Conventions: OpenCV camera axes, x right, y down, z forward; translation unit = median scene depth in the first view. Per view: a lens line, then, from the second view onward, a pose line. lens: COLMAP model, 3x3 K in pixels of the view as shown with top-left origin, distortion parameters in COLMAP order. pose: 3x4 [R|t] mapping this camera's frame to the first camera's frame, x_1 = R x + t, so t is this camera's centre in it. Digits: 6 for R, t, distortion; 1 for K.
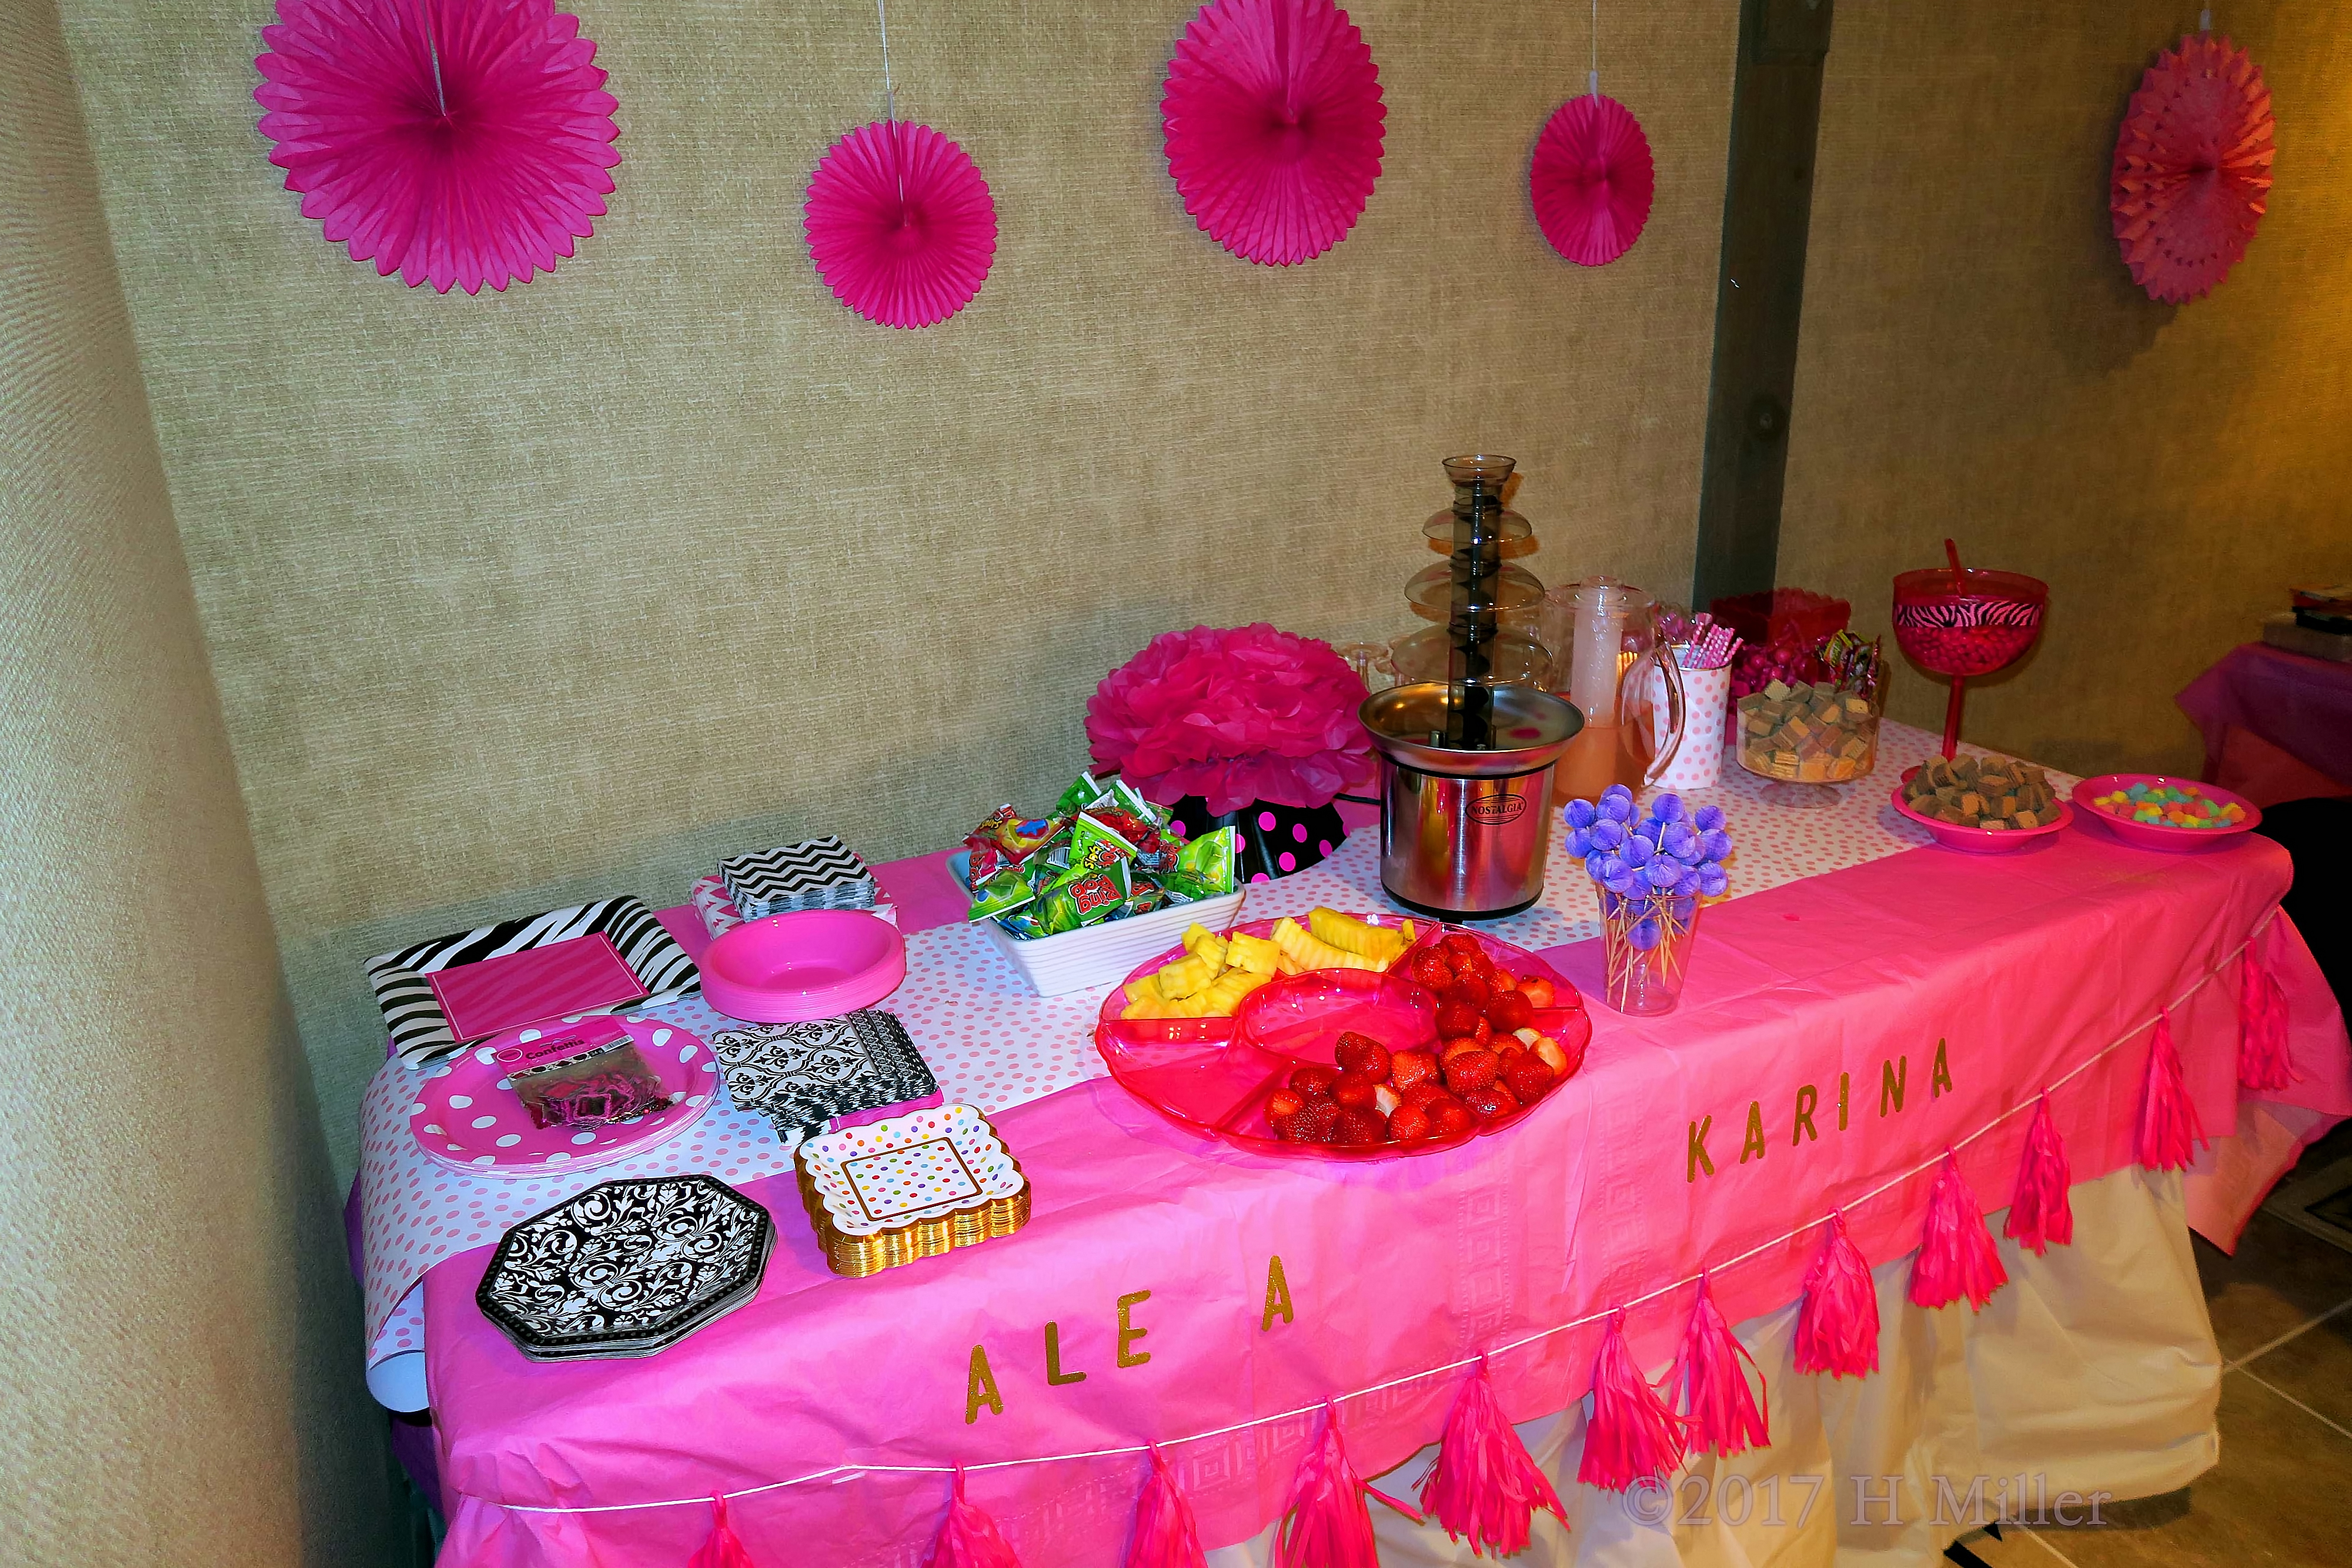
lens RADIAL K [[1615.2, 0, 1166.9], [0, 1615.2, 773.5], [0, 0, 1]] dist [-0.008411, 0.000532]
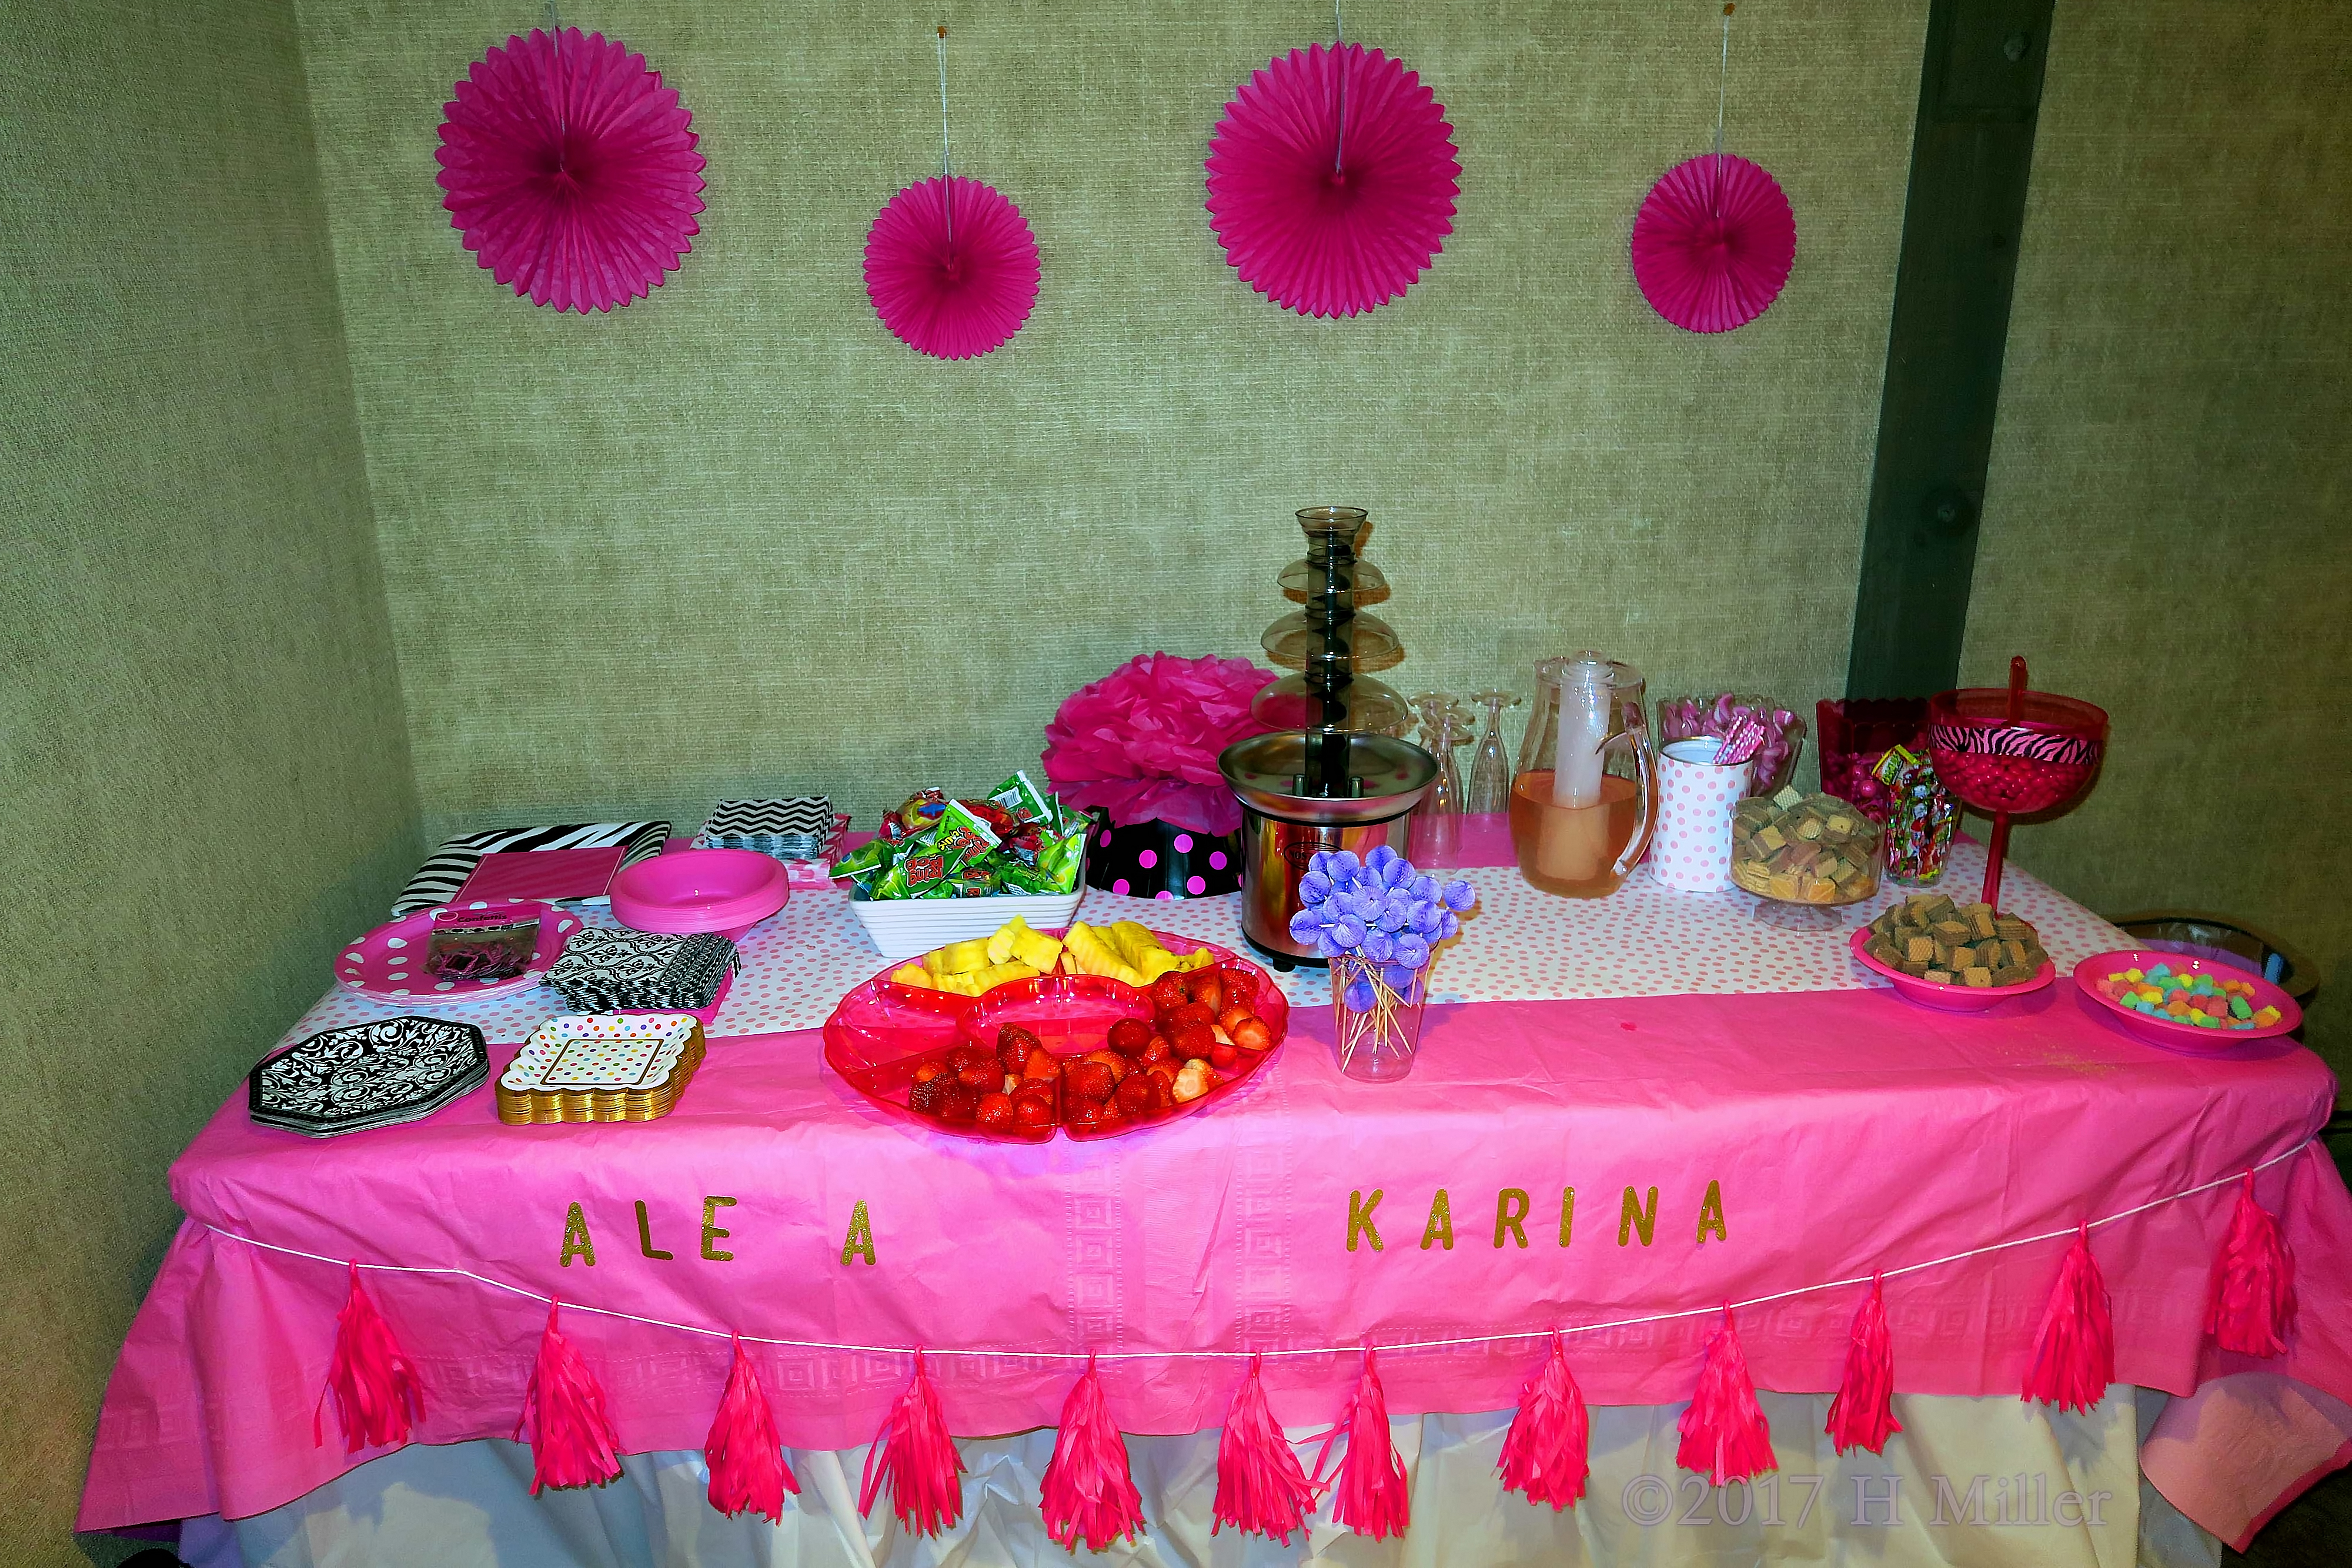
lens RADIAL K [[1626.5, 0, 1176.0], [0, 1626.5, 784.0], [0, 0, 1]] dist [-0.026917, 0.020102]
pose [[0.923121, 0.143350, -0.356788, 0.435715], [-0.149509, 0.988705, 0.010415, -0.019737], [0.354251, 0.043729, 0.934127, 0.015538]]
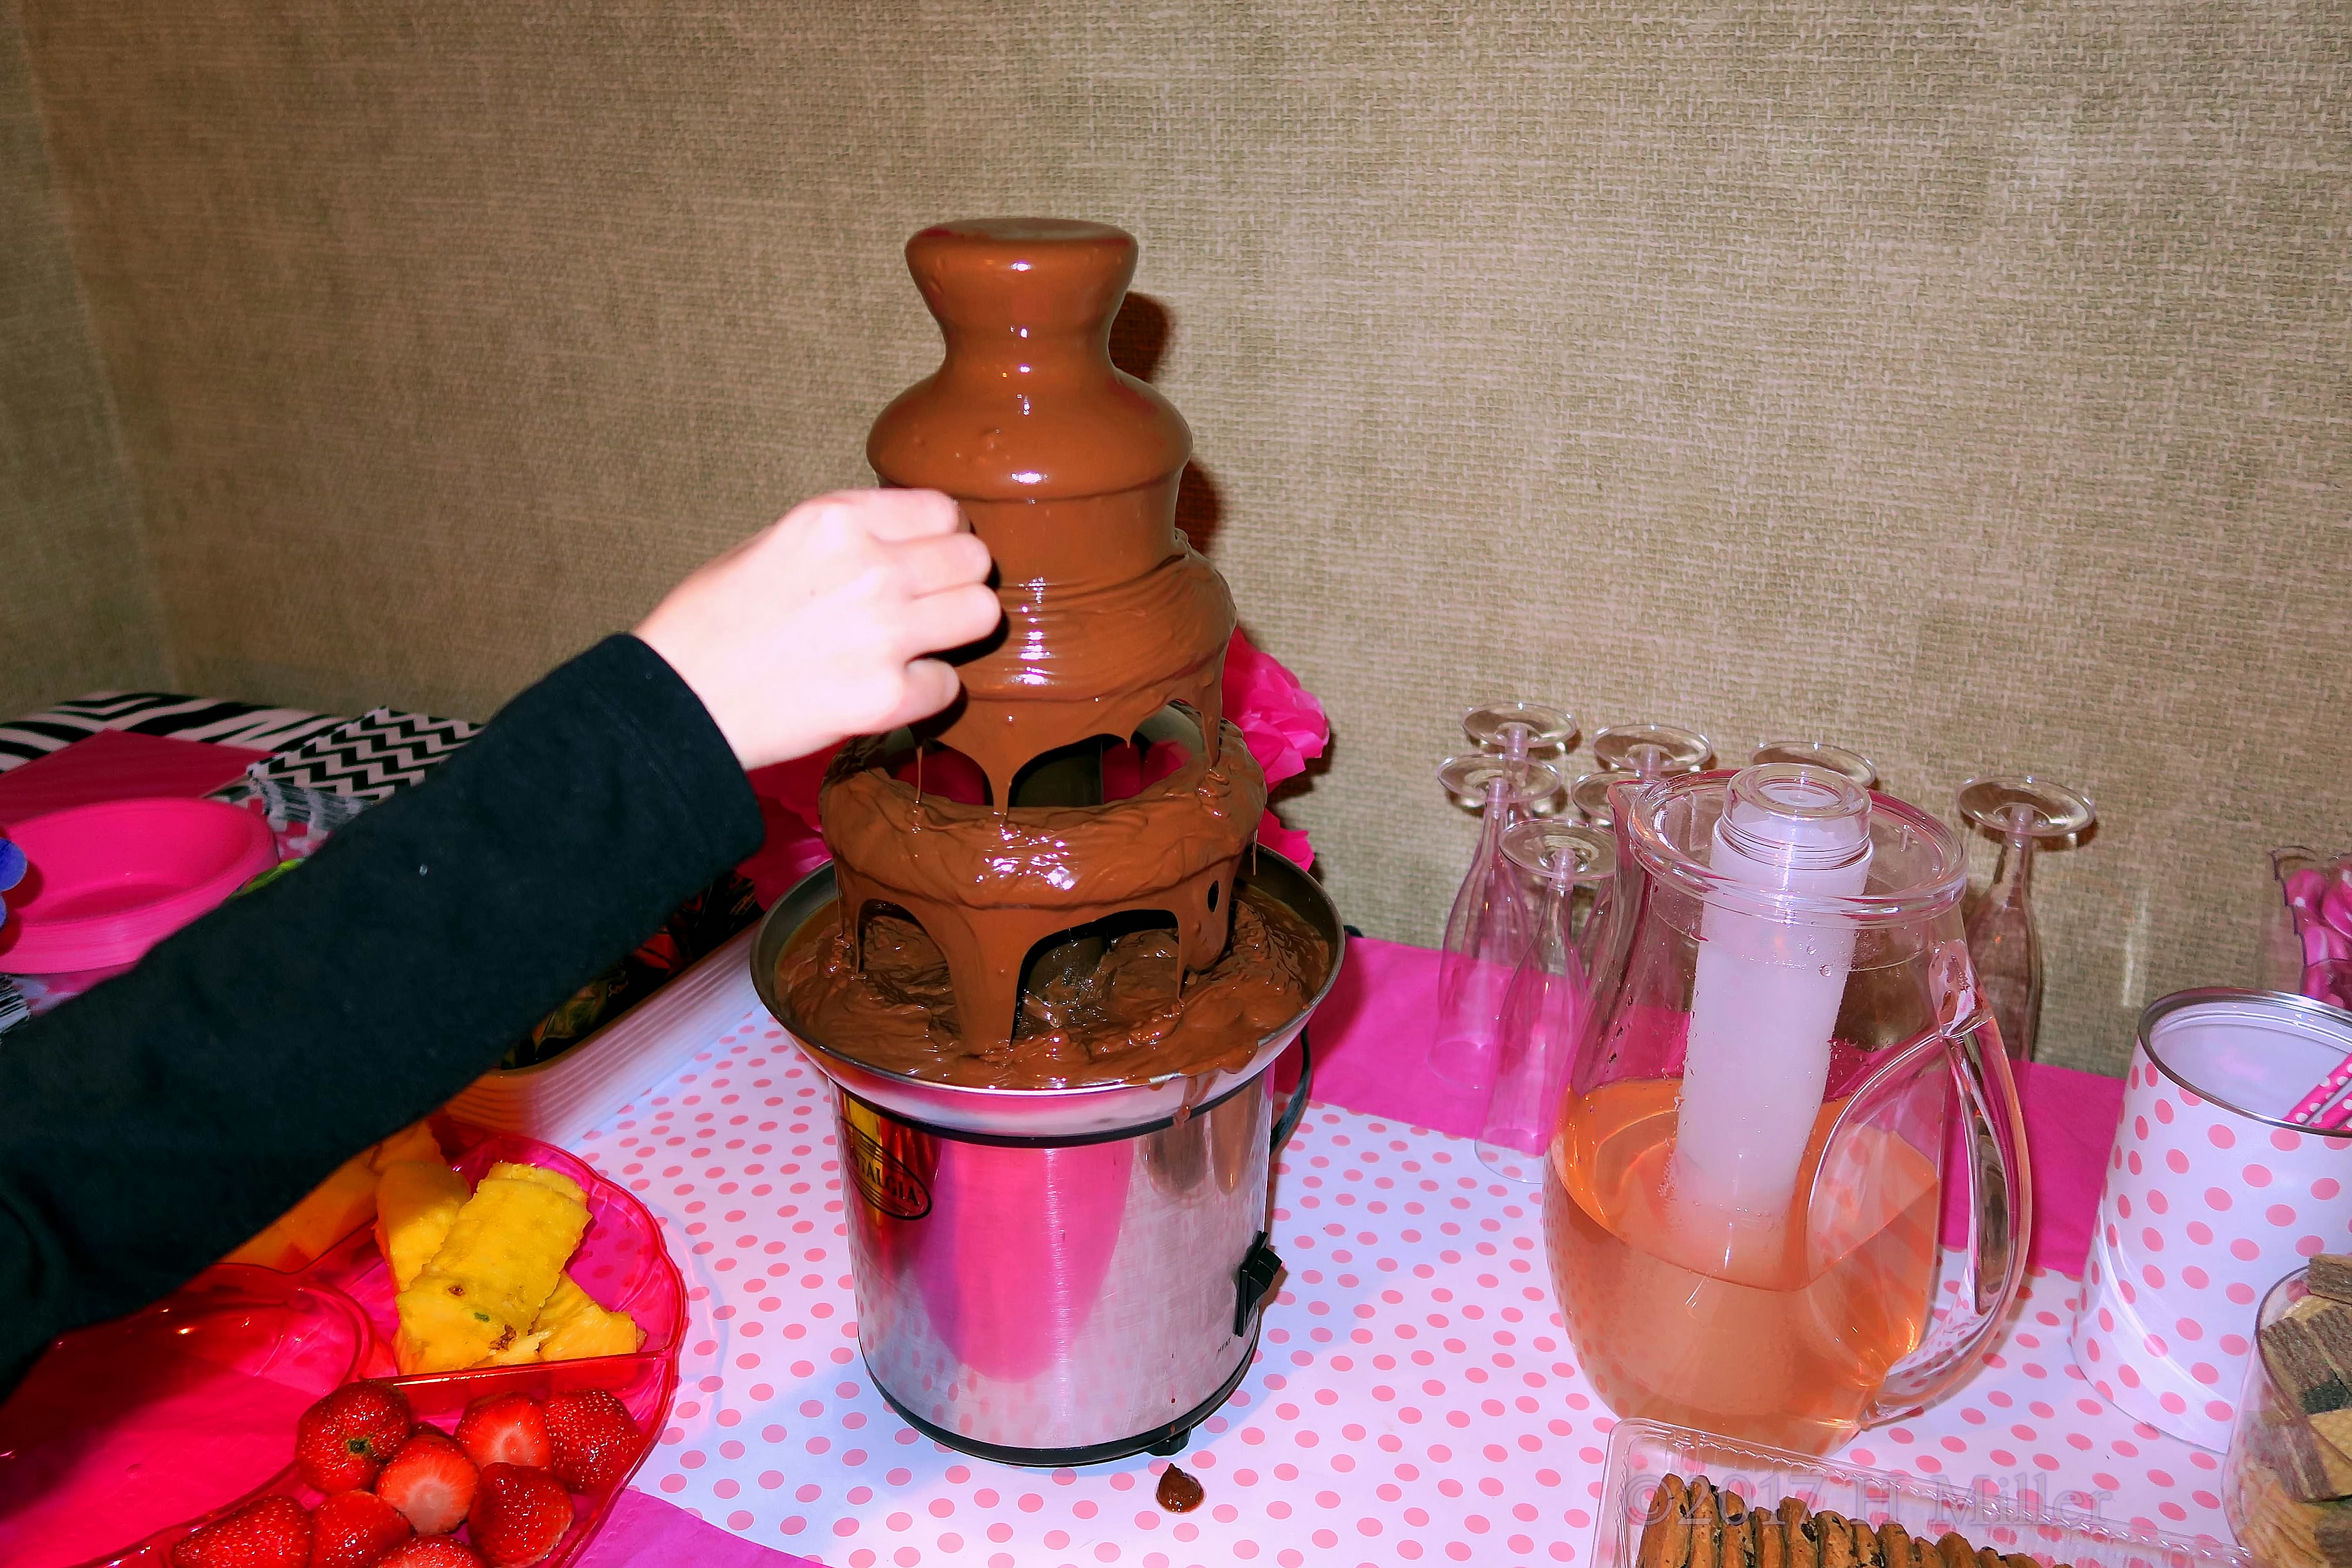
lens RADIAL K [[1857.7, 0, 1175.5], [0, 1857.7, 777.8], [0, 0, 1]] dist [0.011487, -0.010305]
pose [[0.652615, 0.323527, -0.685145, 0.477100], [-0.271993, 0.944017, 0.186688, -0.153271], [0.707187, 0.064519, 0.704077, 0.671084]]
